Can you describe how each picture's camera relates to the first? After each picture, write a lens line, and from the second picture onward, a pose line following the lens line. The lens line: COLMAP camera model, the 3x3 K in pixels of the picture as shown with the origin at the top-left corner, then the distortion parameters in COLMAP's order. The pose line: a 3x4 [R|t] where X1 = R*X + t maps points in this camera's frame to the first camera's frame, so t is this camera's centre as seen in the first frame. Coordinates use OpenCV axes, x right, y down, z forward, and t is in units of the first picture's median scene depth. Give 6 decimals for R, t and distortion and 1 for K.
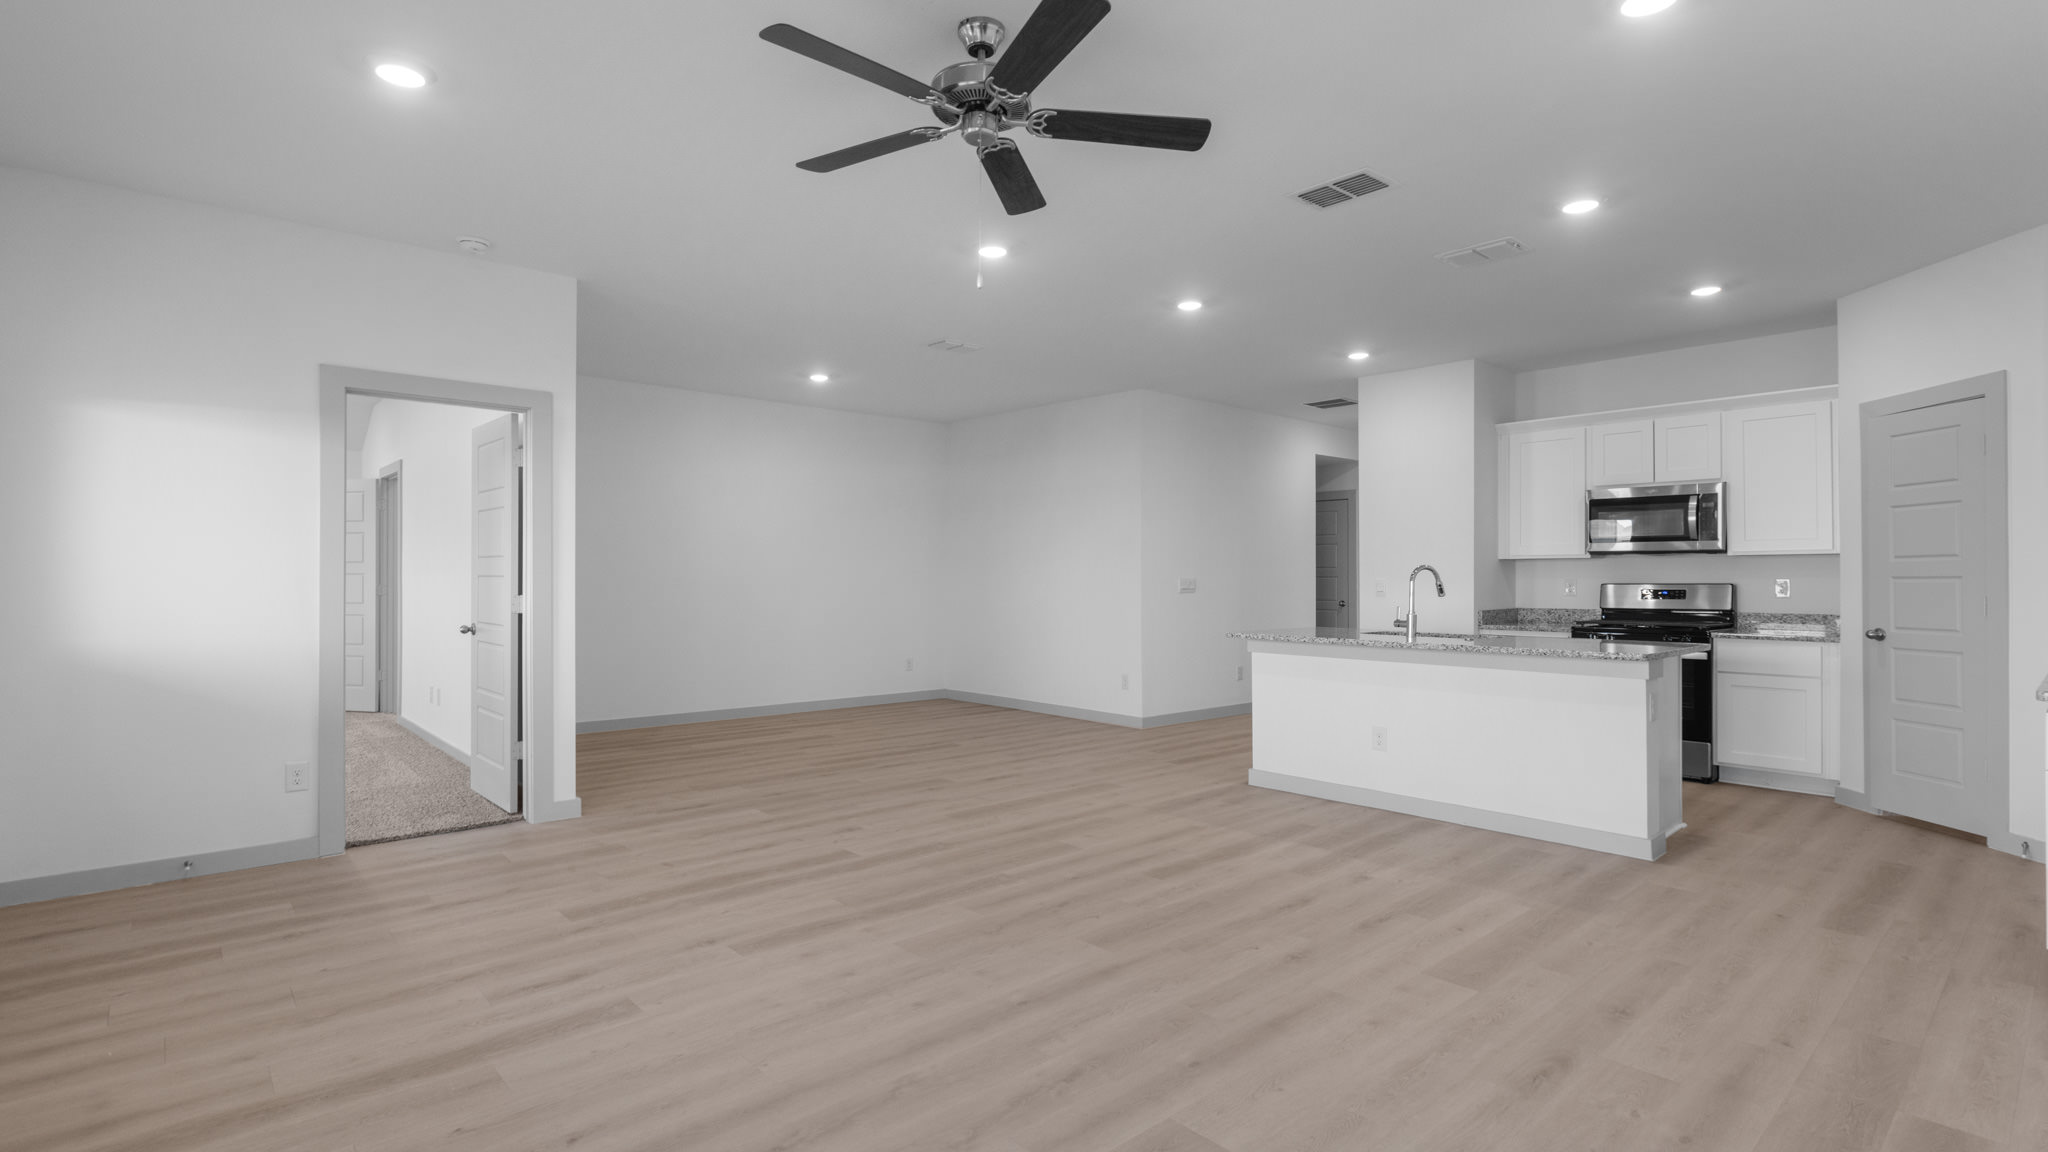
lens RADIAL K [[930.3, 0, 1030.0], [0, 930.3, 576.6], [0, 0, 1]] dist [-0.004564, -0.000331]
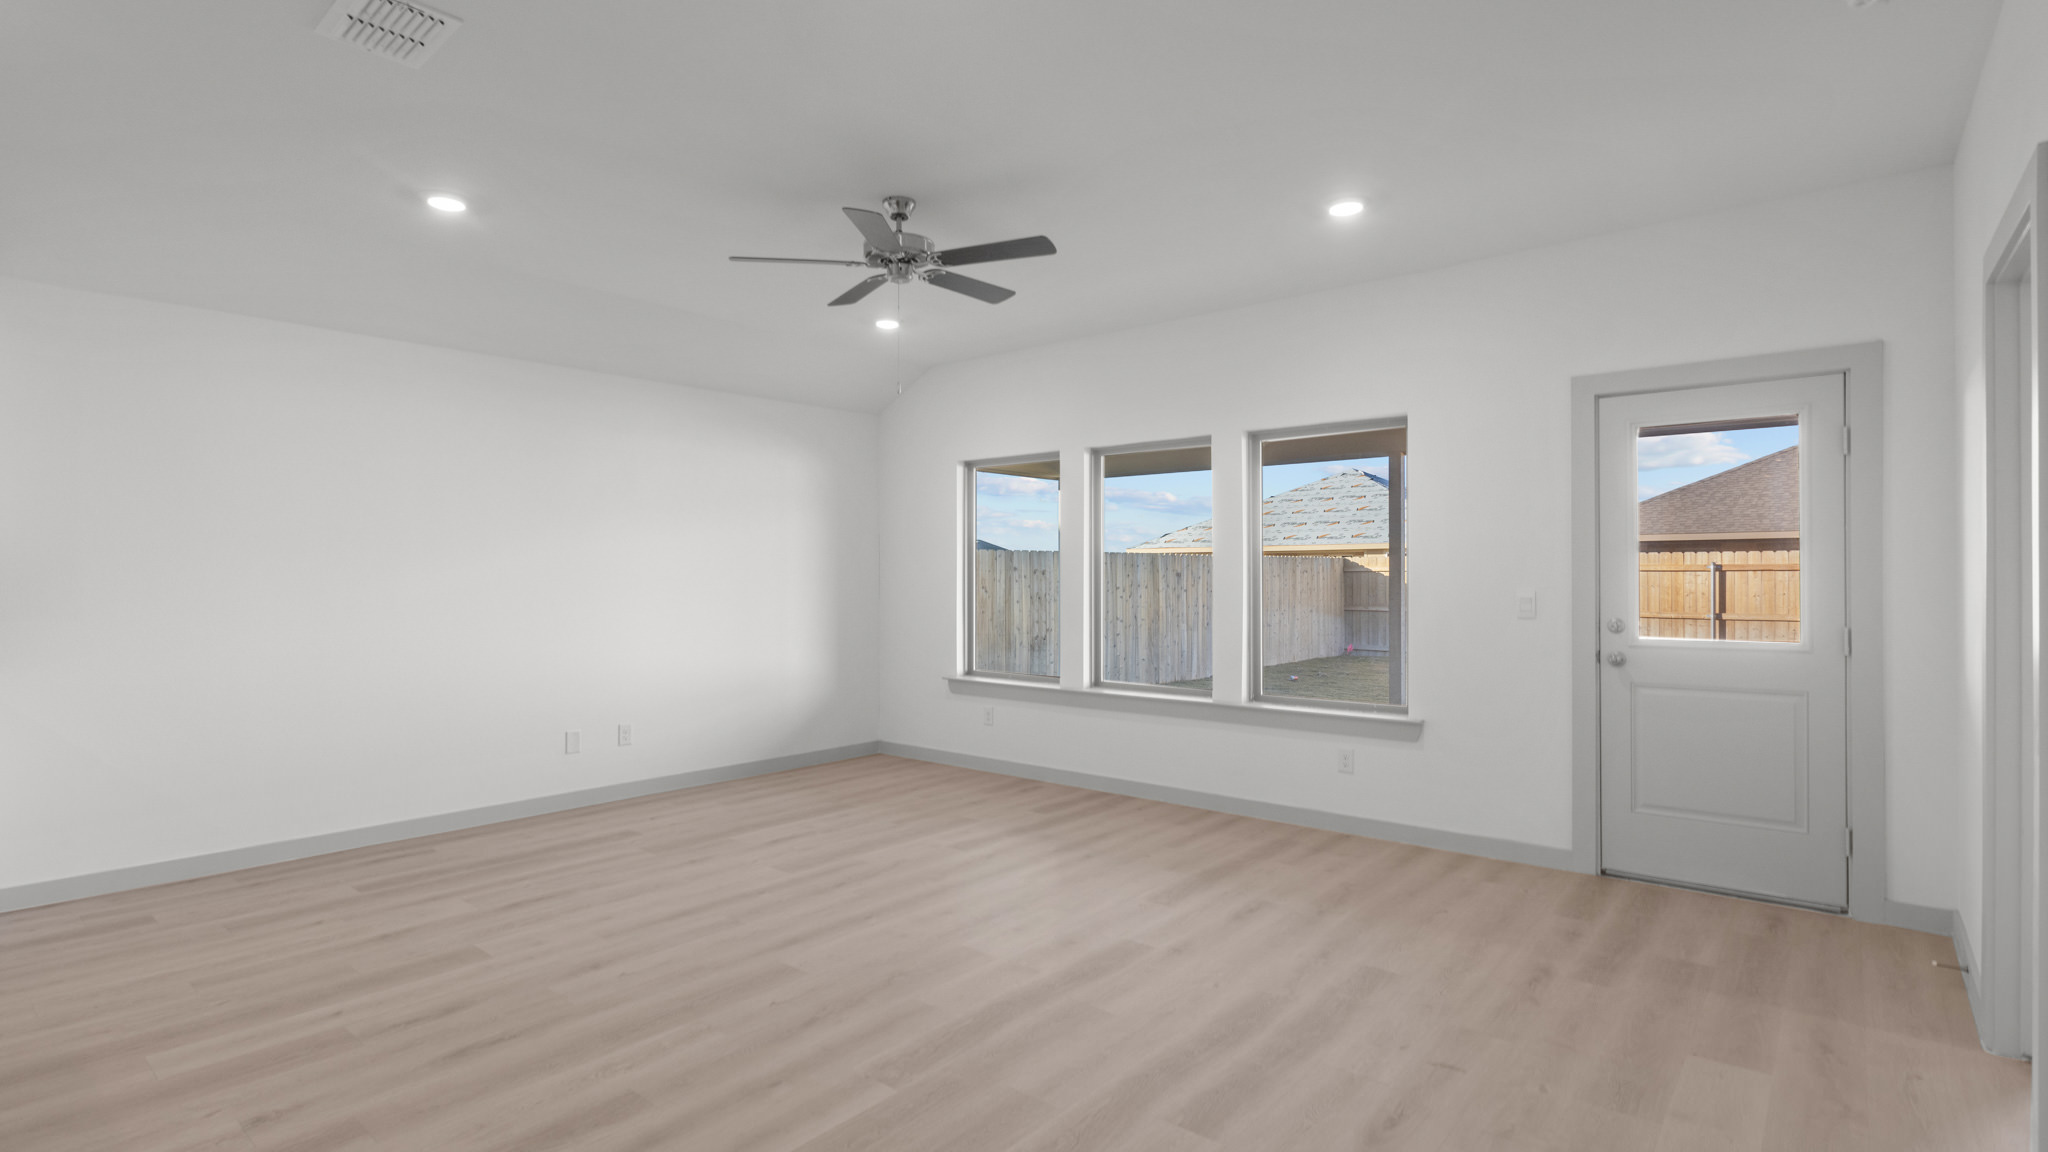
lens RADIAL K [[984.7, 0, 1027.8], [0, 984.7, 571.7], [0, 0, 1]] dist [-0.001246, 0.000125]
pose [[-0.990961, -0.001495, -0.134140, -0.034882], [-0.001169, 0.999996, -0.002510, -0.017361], [0.134143, -0.002331, -0.990959, 1.928009]]
